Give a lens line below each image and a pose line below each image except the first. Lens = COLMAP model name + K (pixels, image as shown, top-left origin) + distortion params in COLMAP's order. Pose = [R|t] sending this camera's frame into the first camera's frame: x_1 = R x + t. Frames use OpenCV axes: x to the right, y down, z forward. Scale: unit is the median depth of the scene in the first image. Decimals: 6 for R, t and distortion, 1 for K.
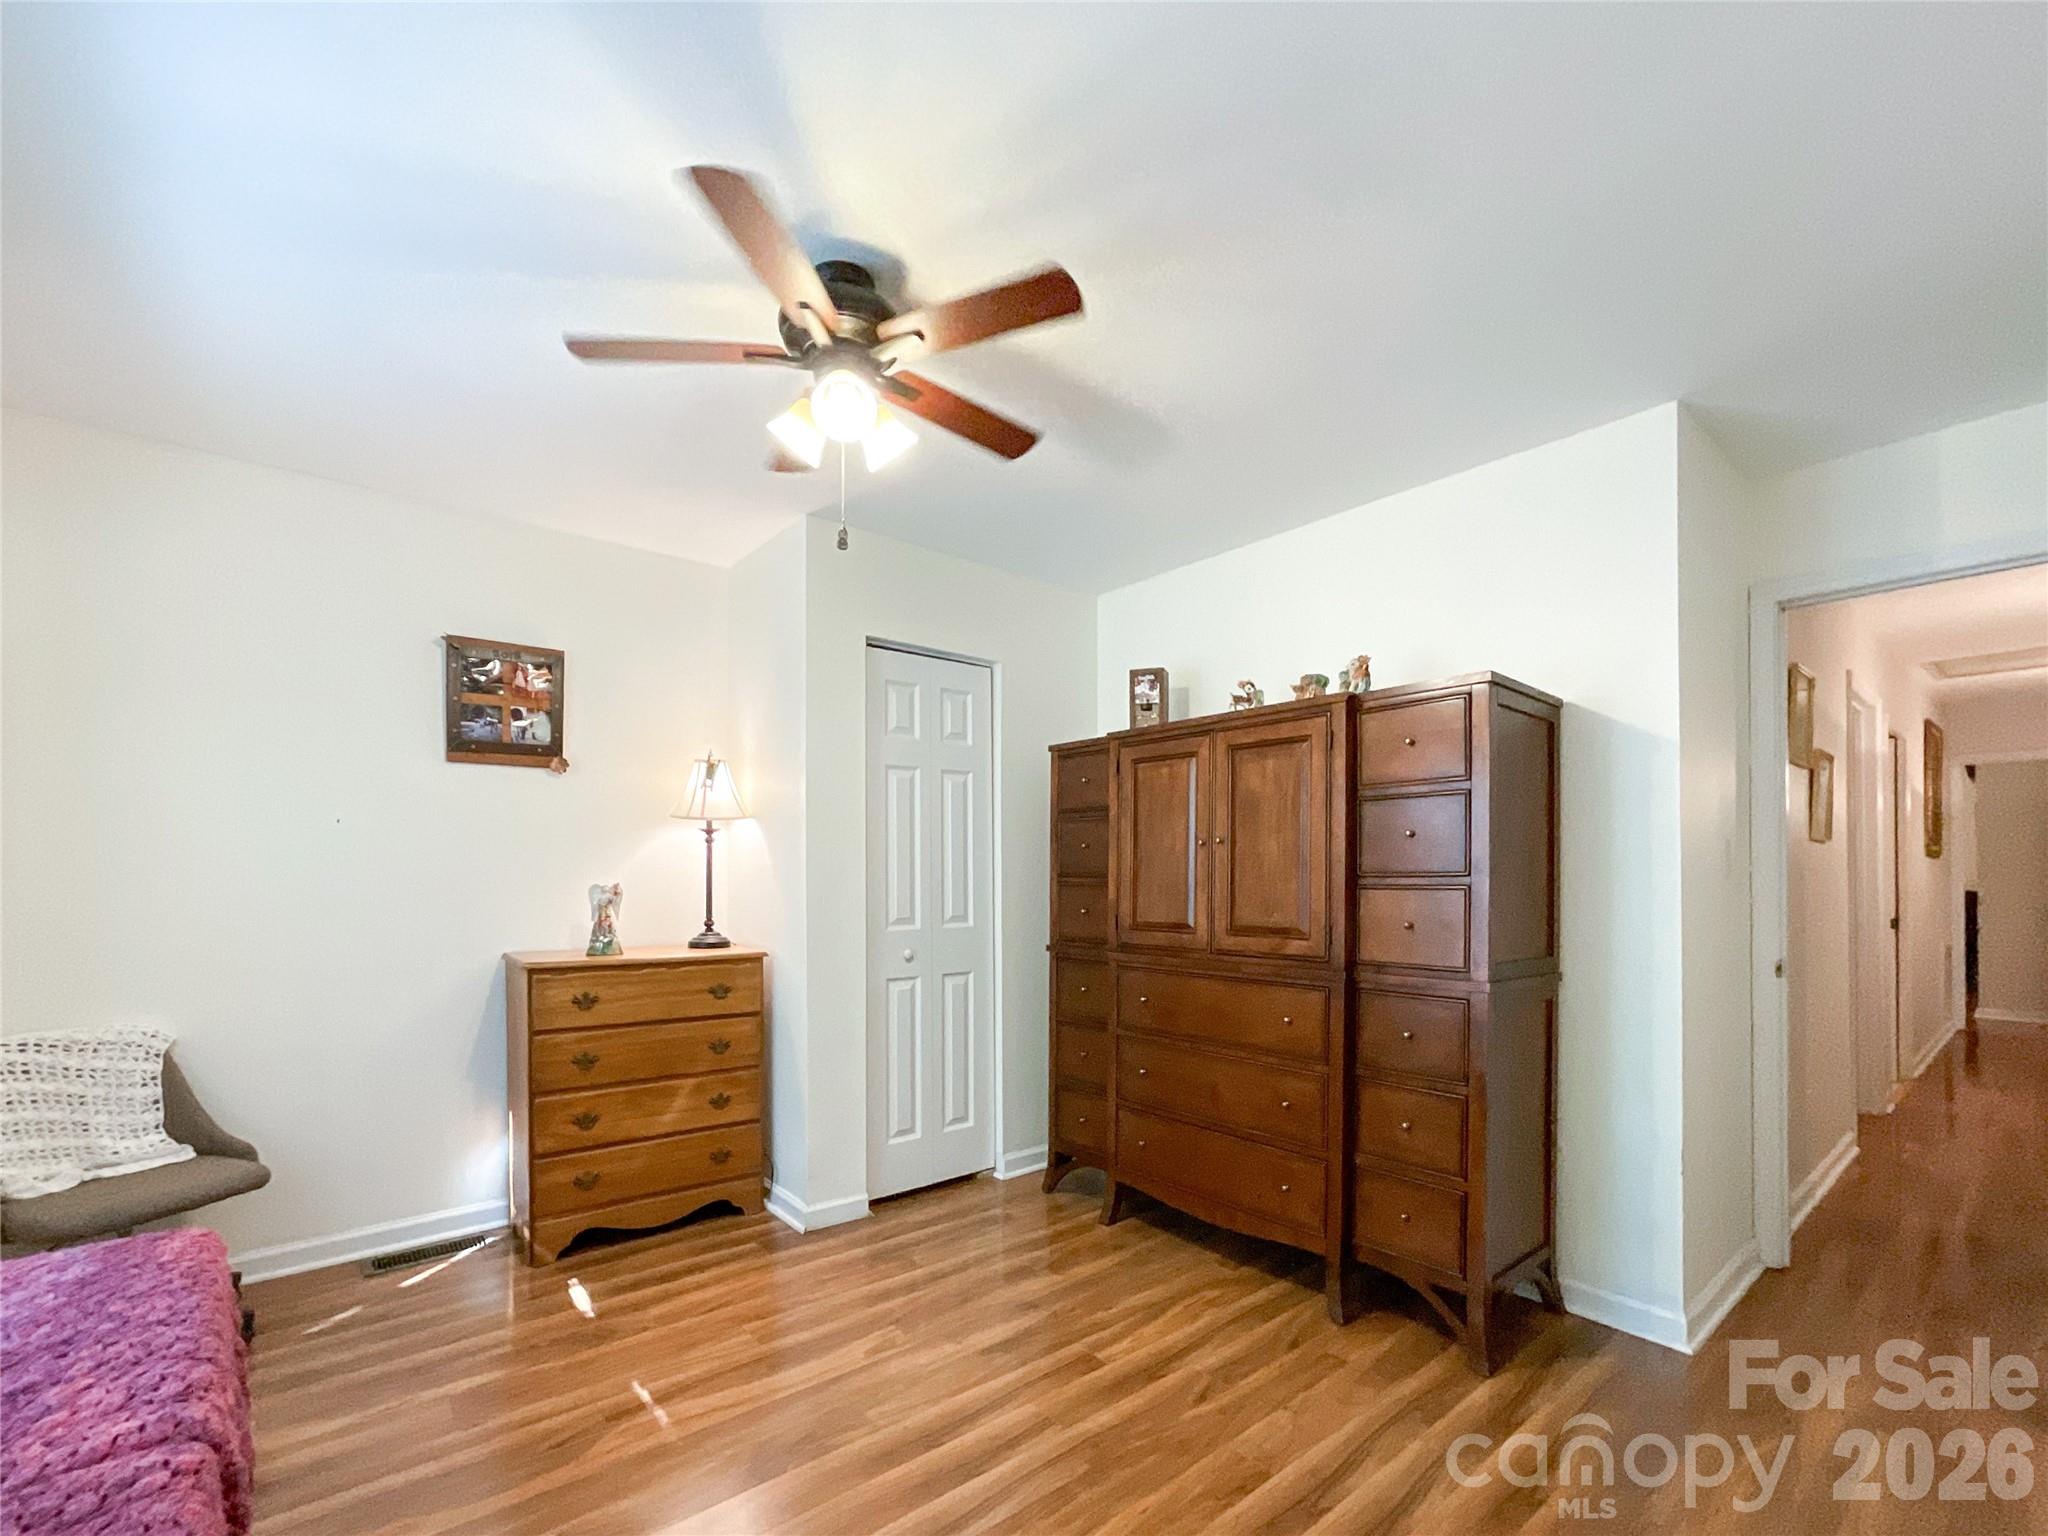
lens RADIAL K [[899.7, 0, 1034.7], [0, 899.7, 875.7], [0, 0, 1]] dist [-0.002146, 0.008160]
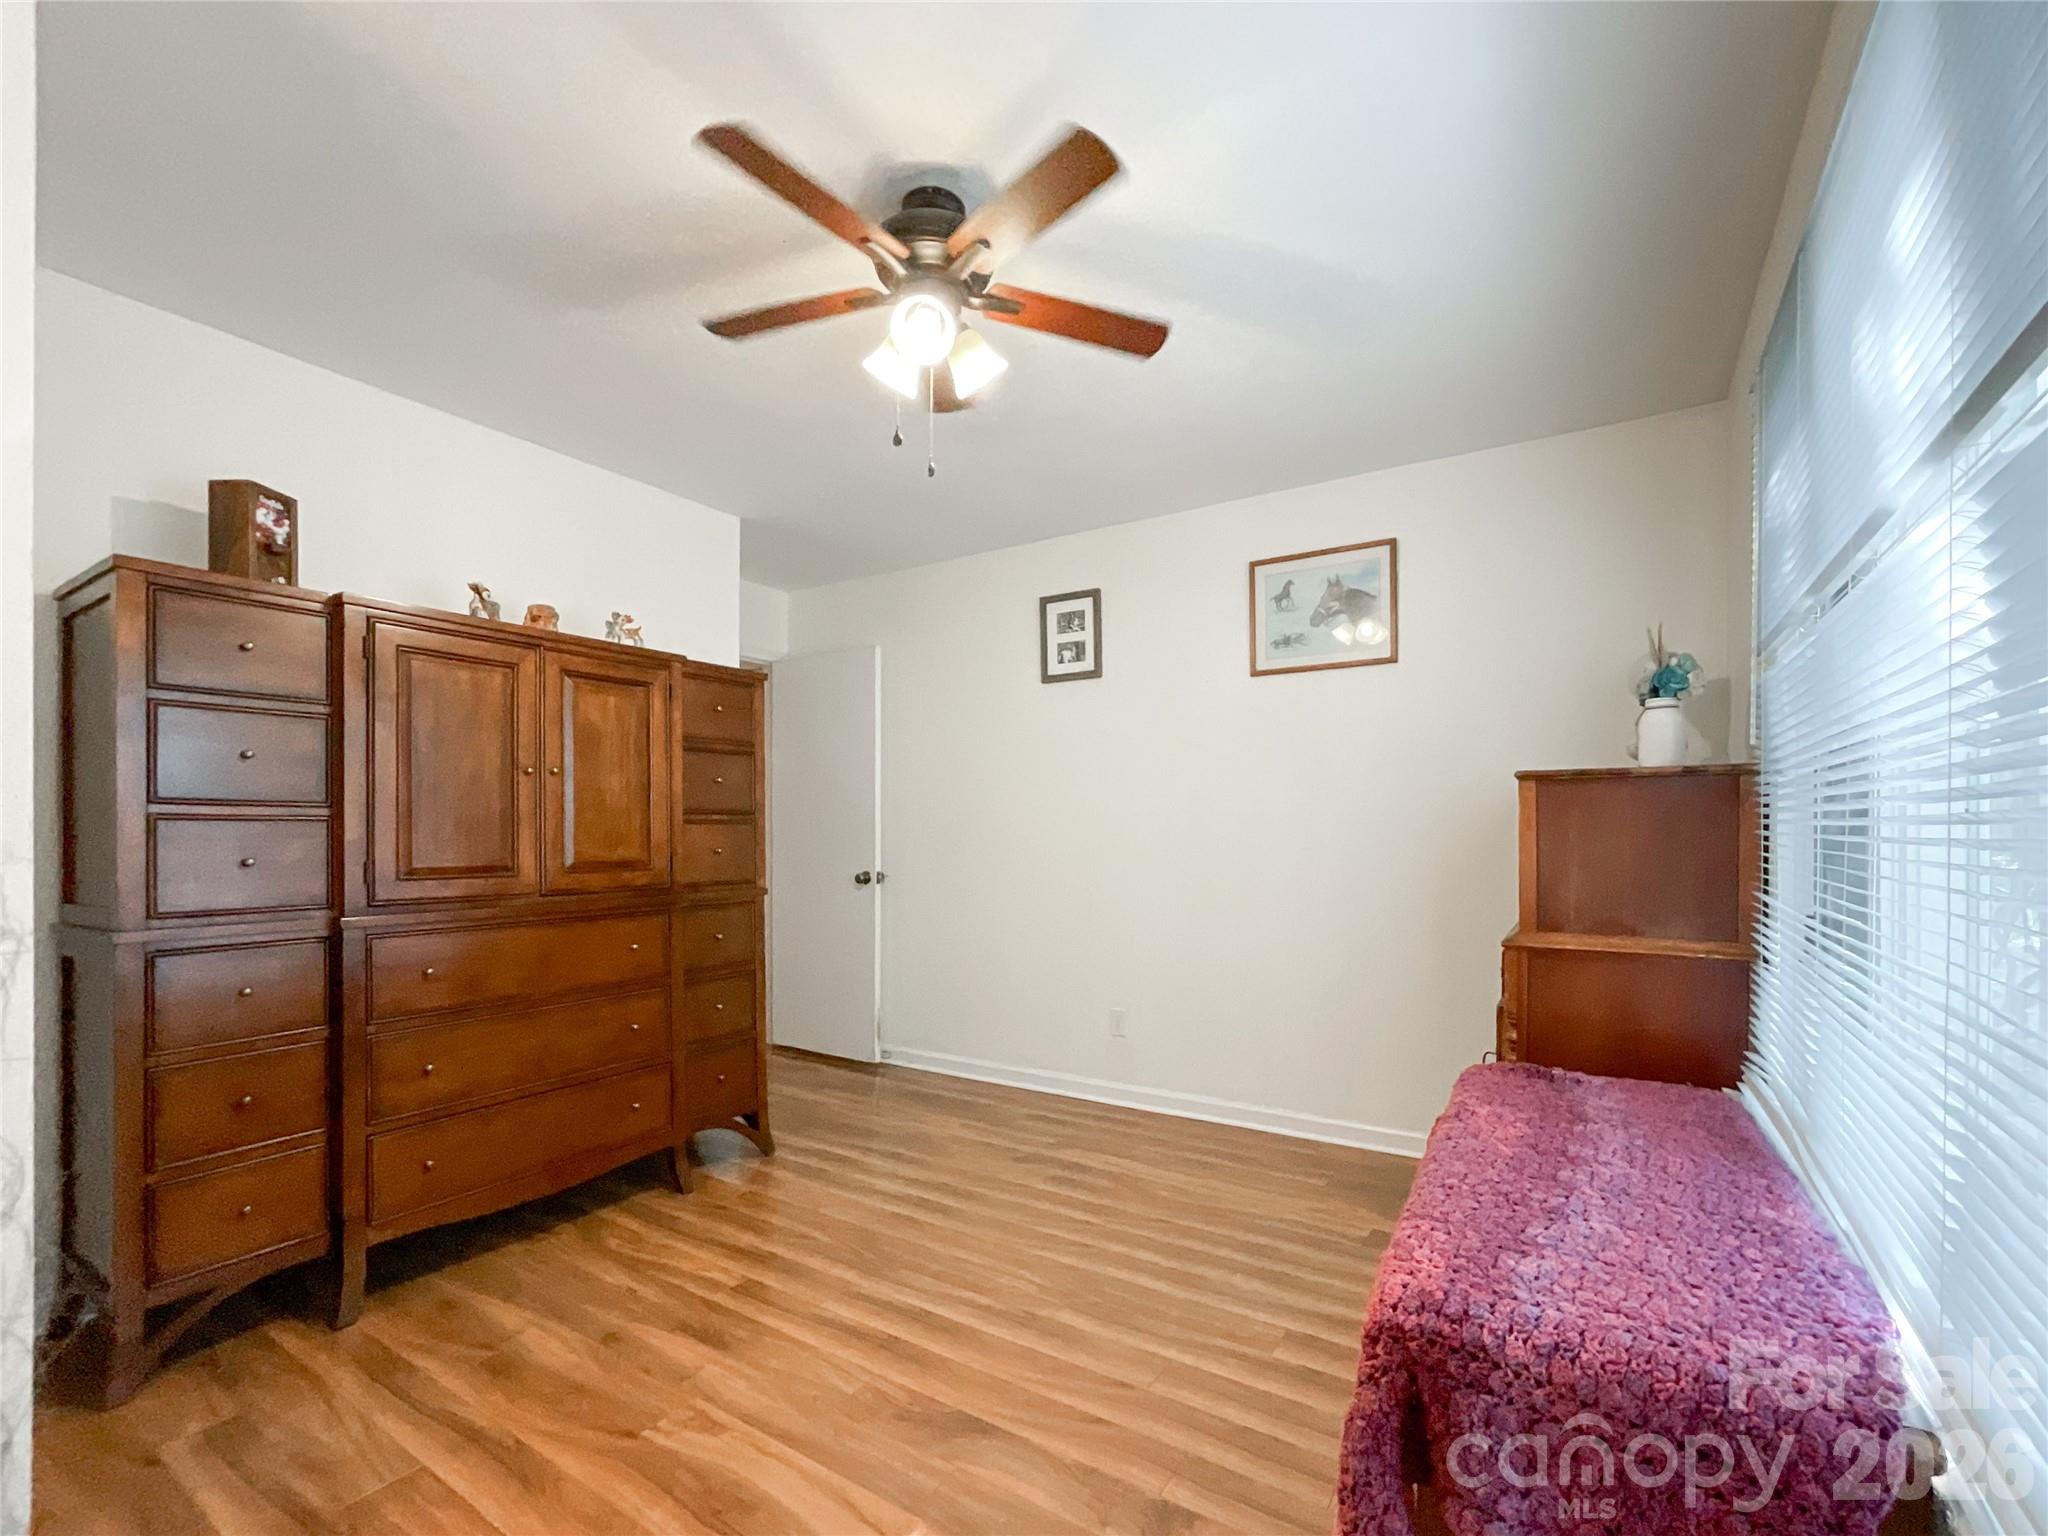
lens RADIAL K [[909.3, 0, 1066.9], [0, 909.3, 831.4], [0, 0, 1]] dist [0.017067, 0.000086]
pose [[-0.317064, -0.005309, 0.948389, -0.761054], [-0.003344, 0.999984, 0.004480, 0.014834], [-0.948398, -0.001751, -0.317076, 0.728438]]
